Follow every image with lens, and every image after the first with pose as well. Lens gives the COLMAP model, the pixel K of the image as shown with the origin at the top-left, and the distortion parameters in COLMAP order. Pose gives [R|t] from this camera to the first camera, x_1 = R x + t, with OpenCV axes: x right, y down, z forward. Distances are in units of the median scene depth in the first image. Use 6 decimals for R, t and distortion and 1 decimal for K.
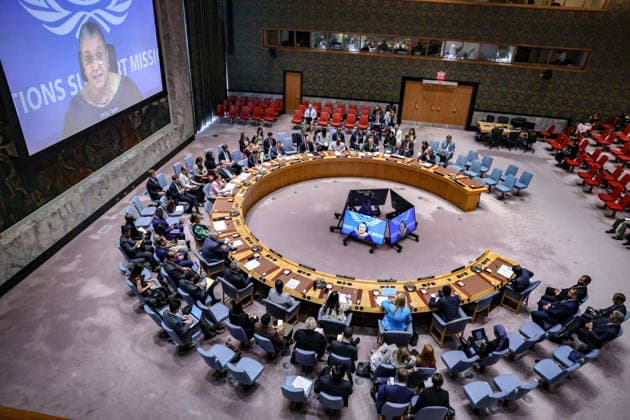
lens RADIAL K [[432.5, 0, 315.0], [0, 432.5, 210.0], [0, 0, 1]] dist [-0.098685, 0.081197]
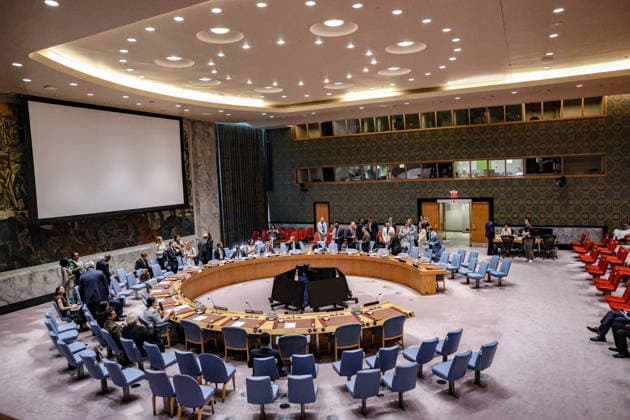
lens RADIAL K [[432.5, 0, 315.0], [0, 432.5, 210.0], [0, 0, 1]] dist [-0.098685, 0.081197]
pose [[0.952604, -0.052090, -0.299719, 0.474874], [-0.076646, 0.912351, -0.402171, 0.261427], [0.294398, 0.406082, 0.865117, 0.050059]]
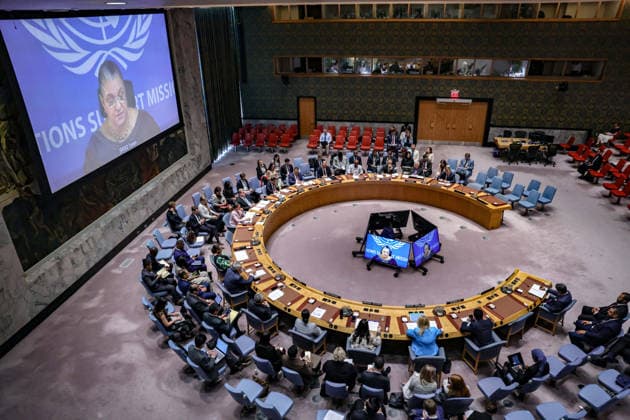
lens RADIAL K [[432.5, 0, 315.0], [0, 432.5, 210.0], [0, 0, 1]] dist [-0.098685, 0.081197]
pose [[0.998401, -0.043725, -0.035825, -0.010900], [0.041801, 0.997729, -0.052815, -0.007553], [0.038053, 0.051233, 0.997962, 0.011802]]
